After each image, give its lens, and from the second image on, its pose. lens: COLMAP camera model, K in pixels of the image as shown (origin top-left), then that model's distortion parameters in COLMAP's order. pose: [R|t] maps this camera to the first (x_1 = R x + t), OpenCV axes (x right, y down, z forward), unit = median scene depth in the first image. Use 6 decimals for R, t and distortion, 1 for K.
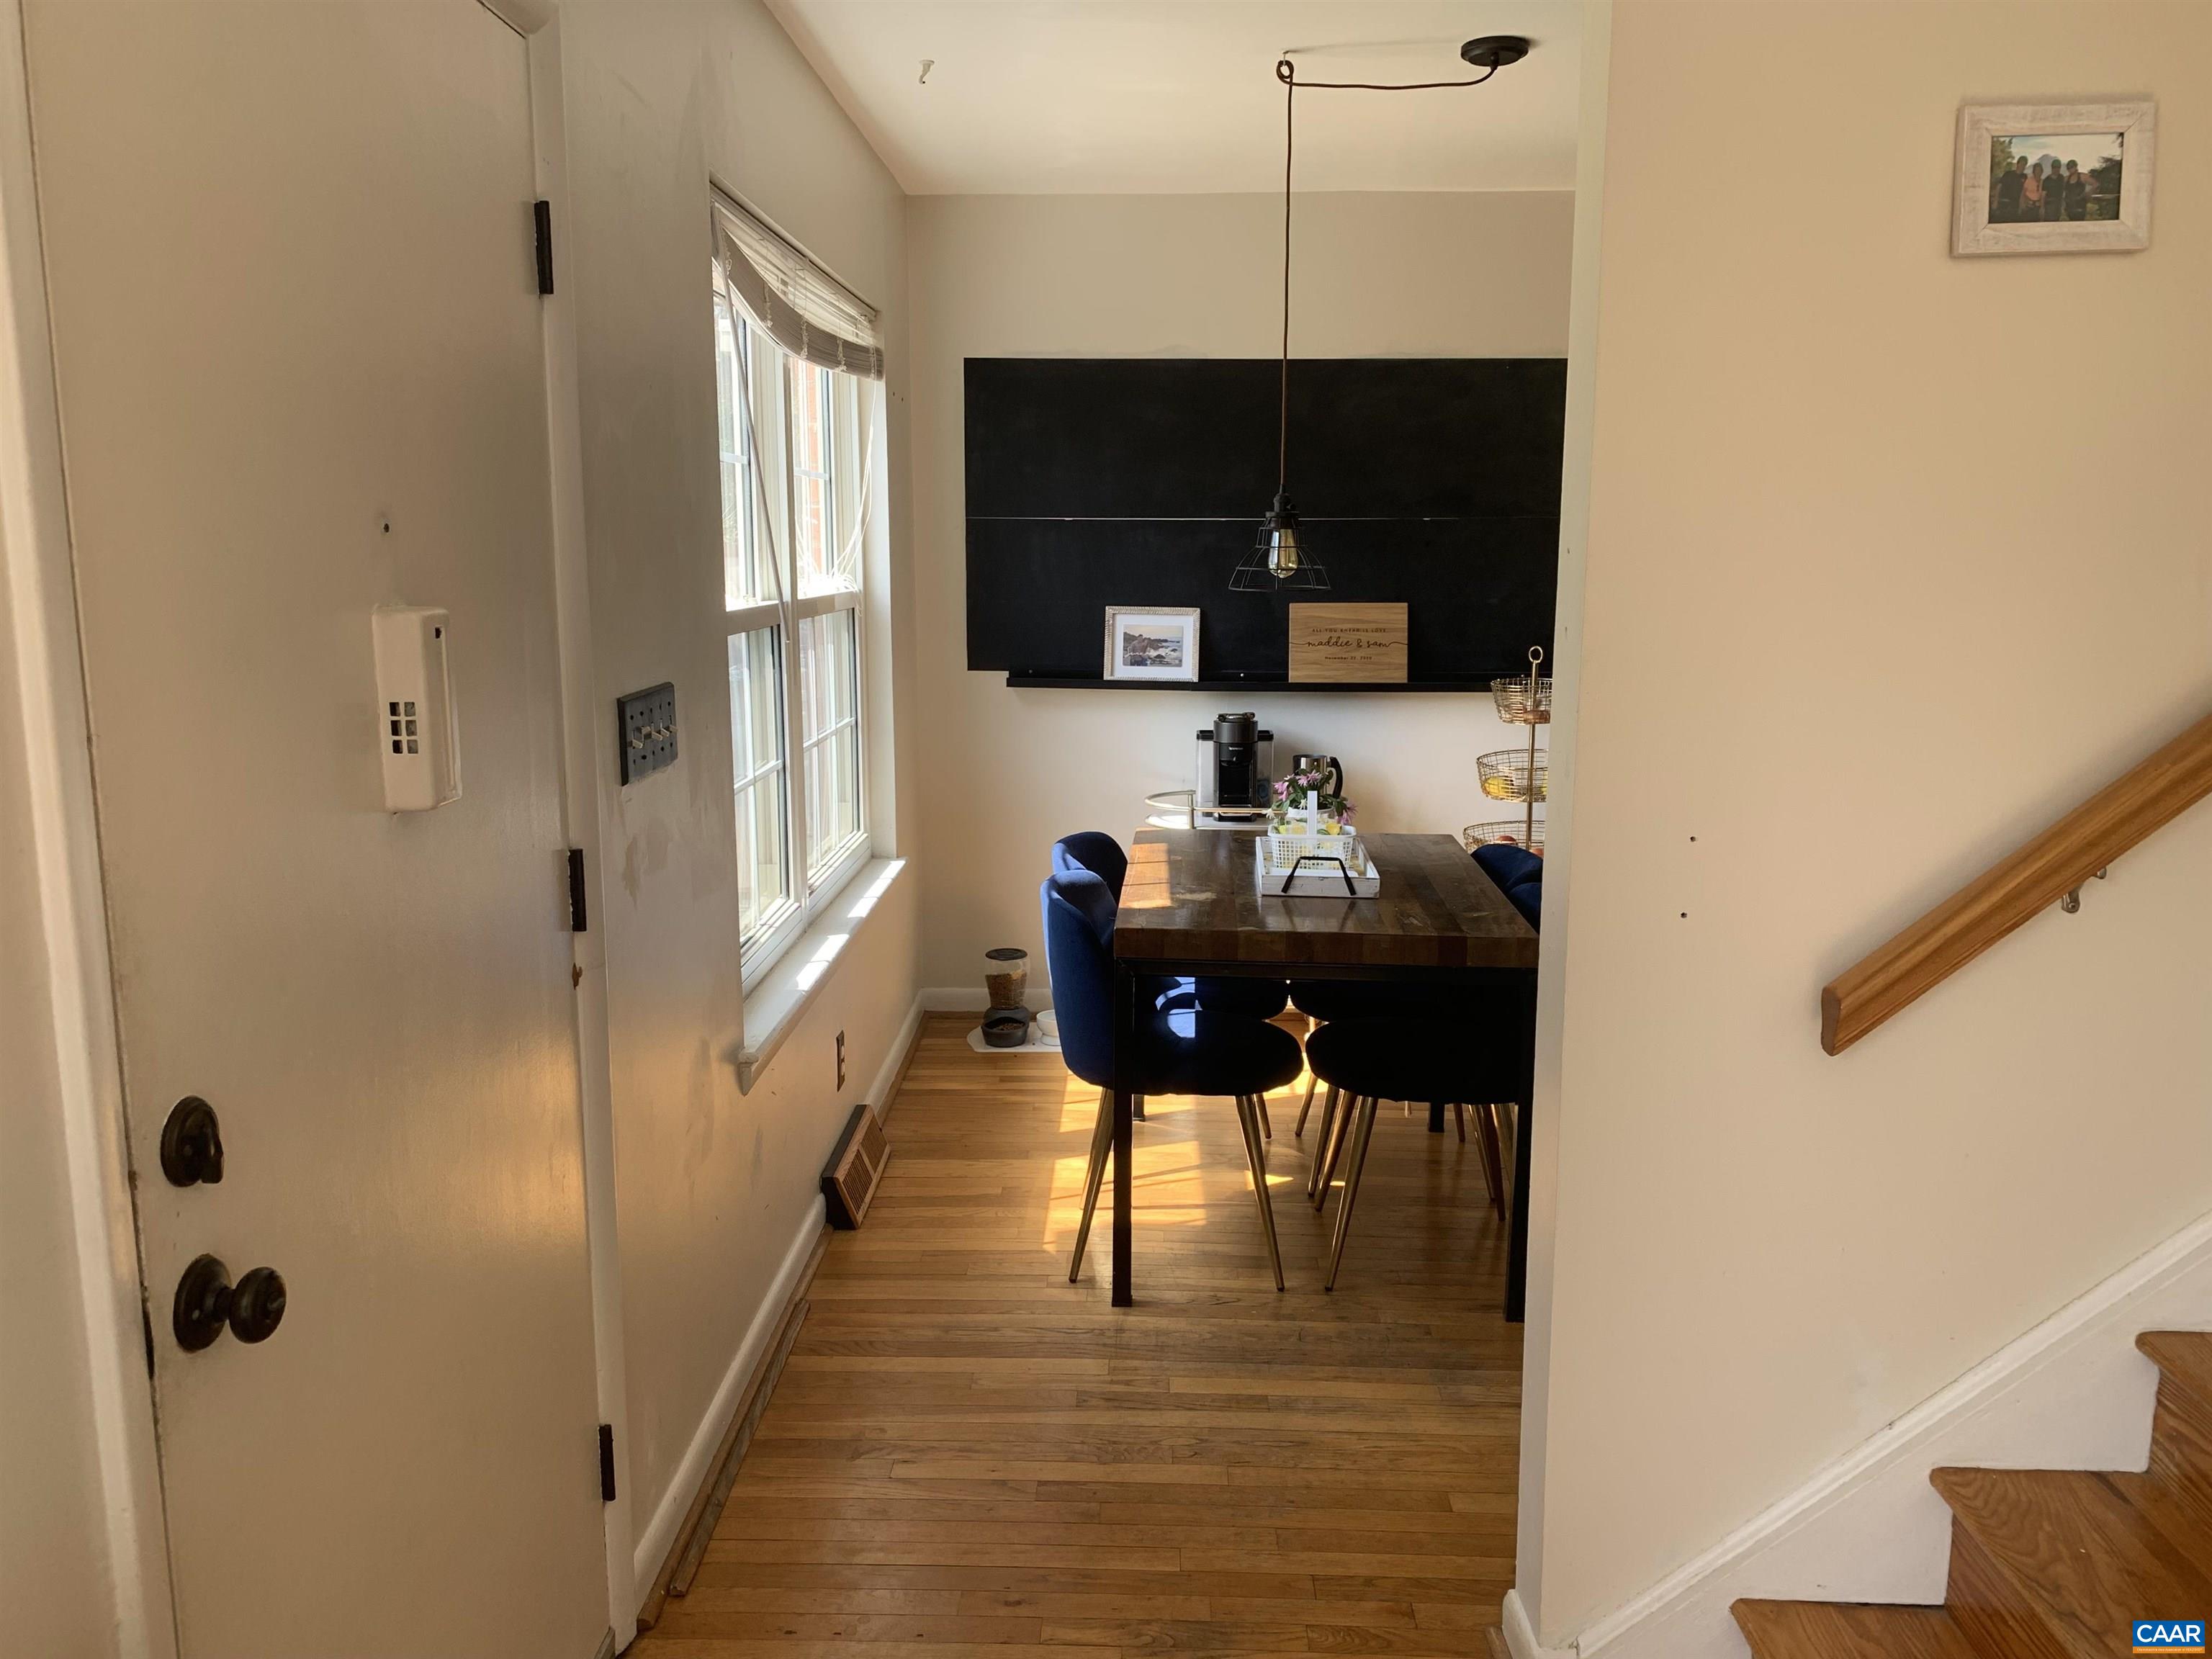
lens RADIAL K [[1685.4, 0, 1101.2], [0, 1685.4, 821.4], [0, 0, 1]] dist [0.009622, -0.009173]
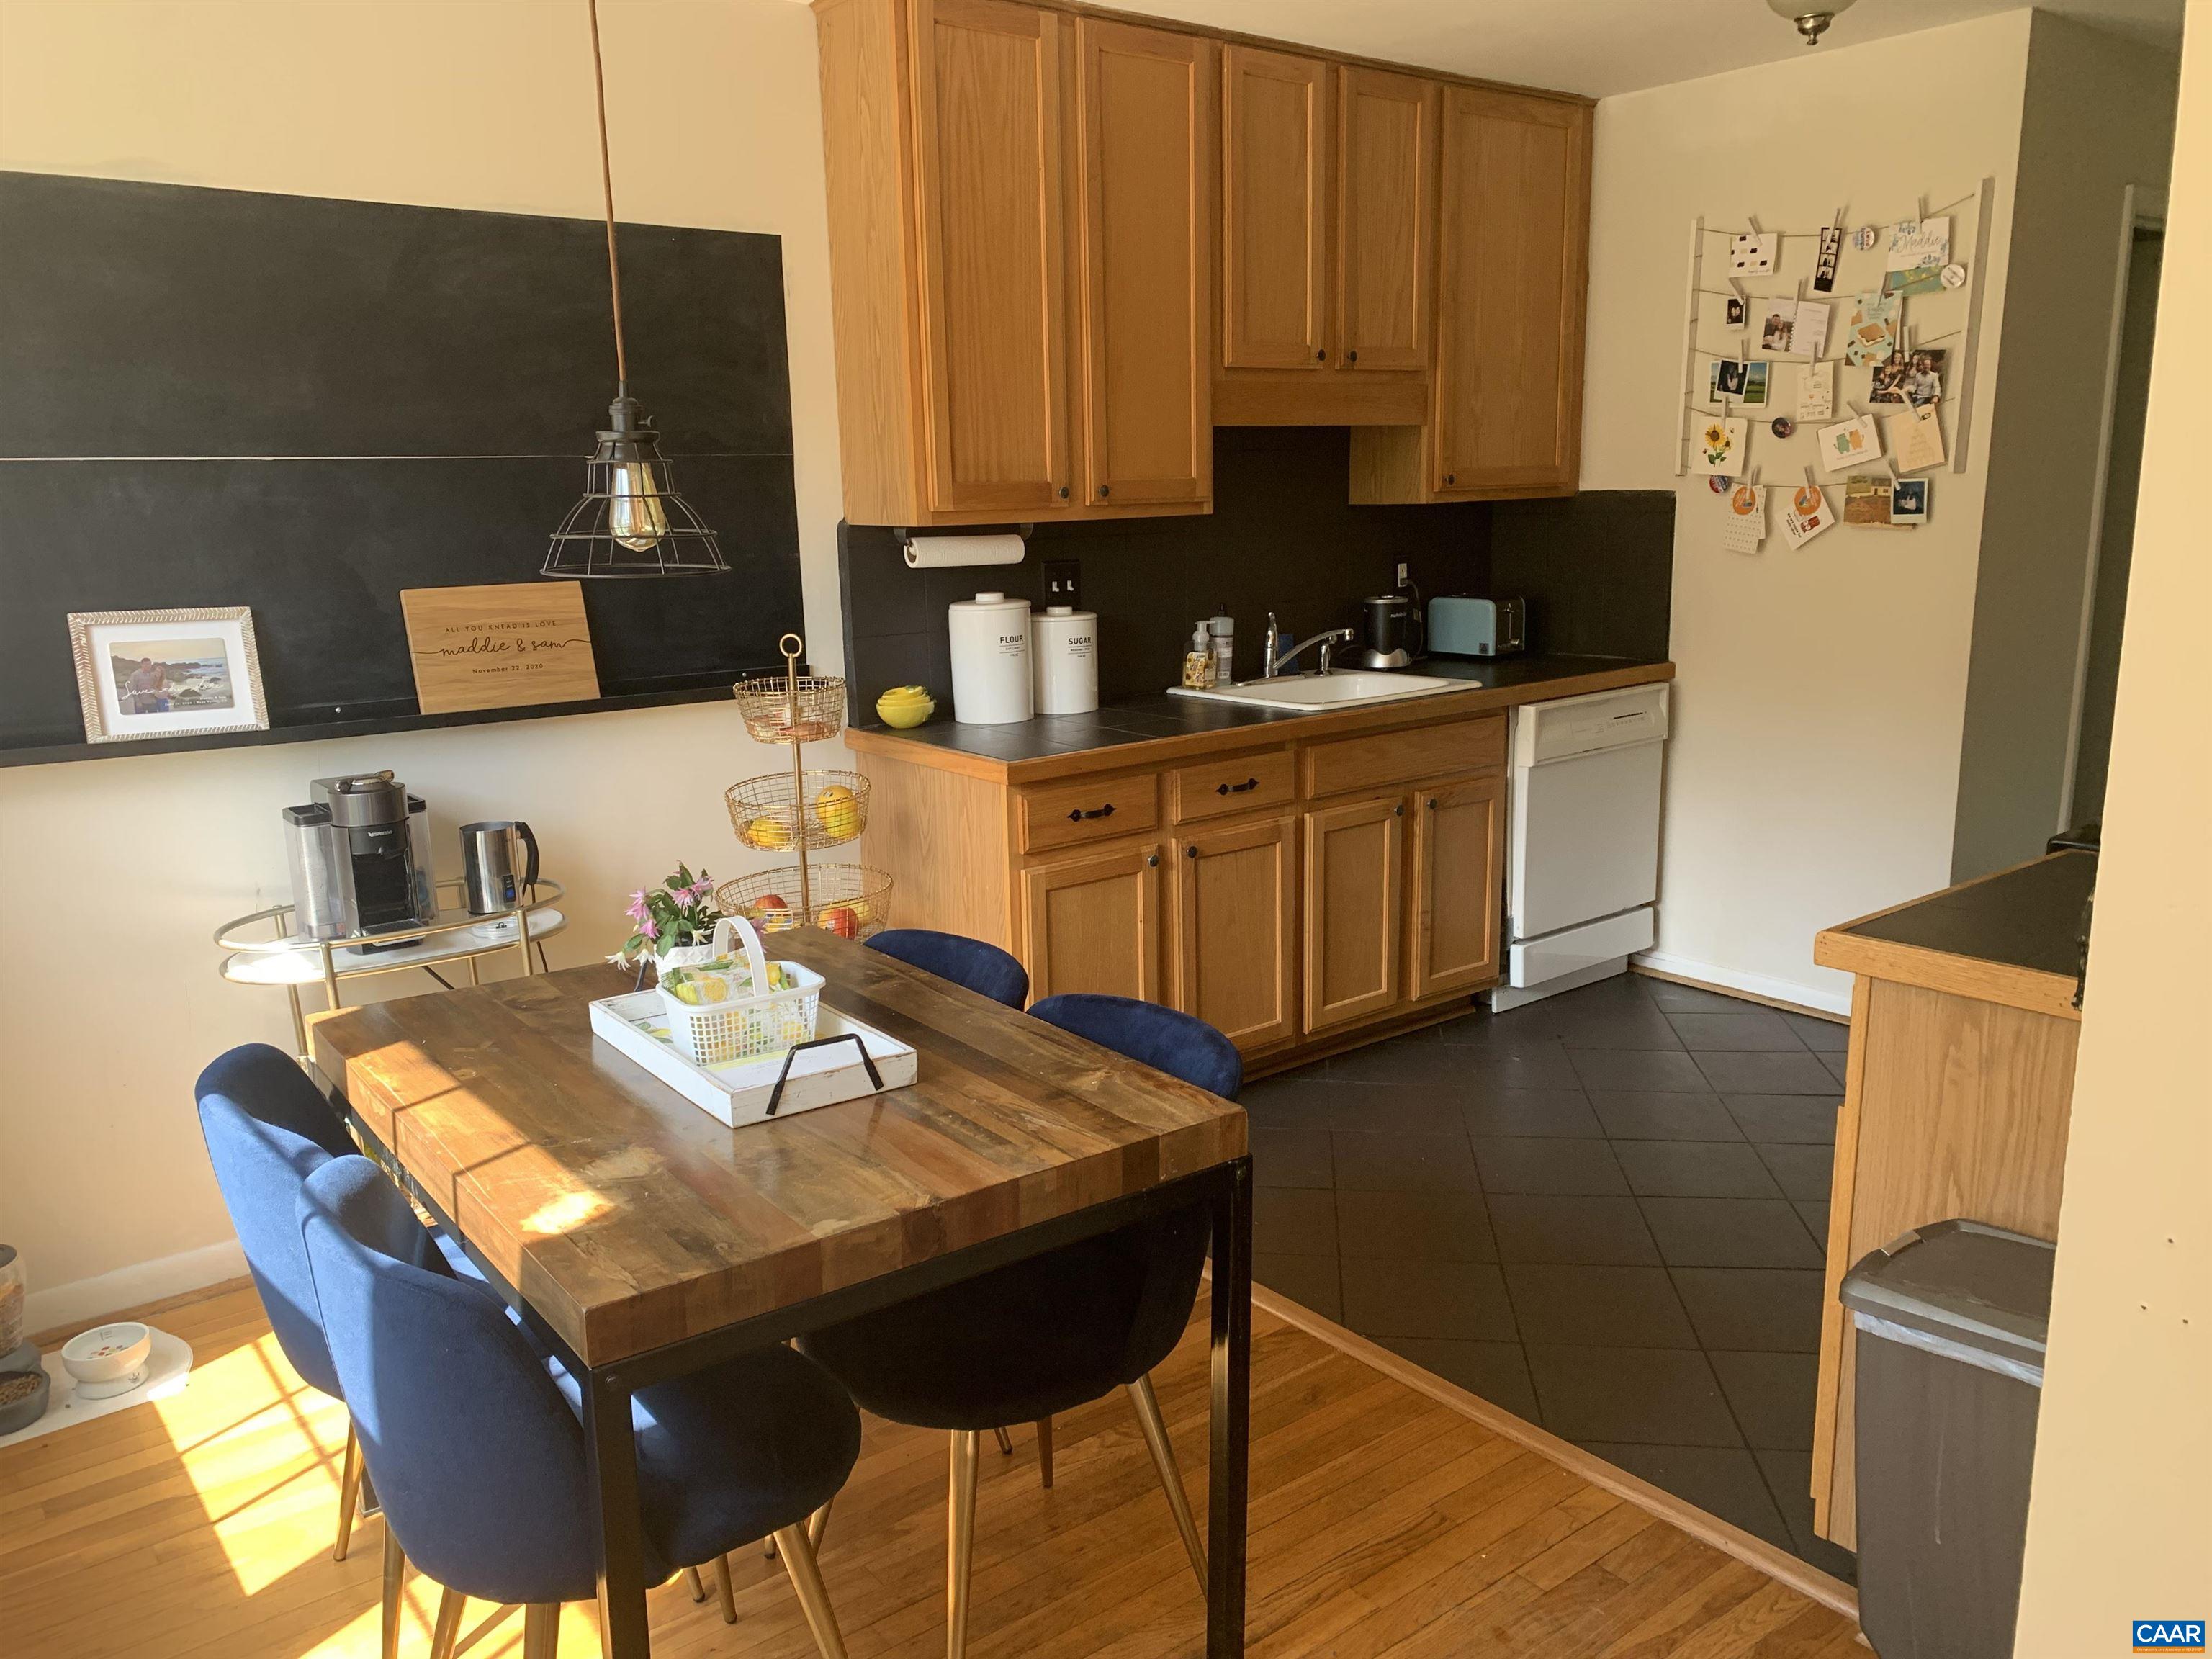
lens RADIAL K [[1685.4, 0, 1109.9], [0, 1685.4, 837.7], [0, 0, 1]] dist [0.009622, -0.009173]
pose [[0.762510, -0.148858, 0.629619, -0.101308], [0.126341, 0.988695, 0.080745, -0.055727], [-0.634521, 0.017977, 0.772696, 0.345532]]
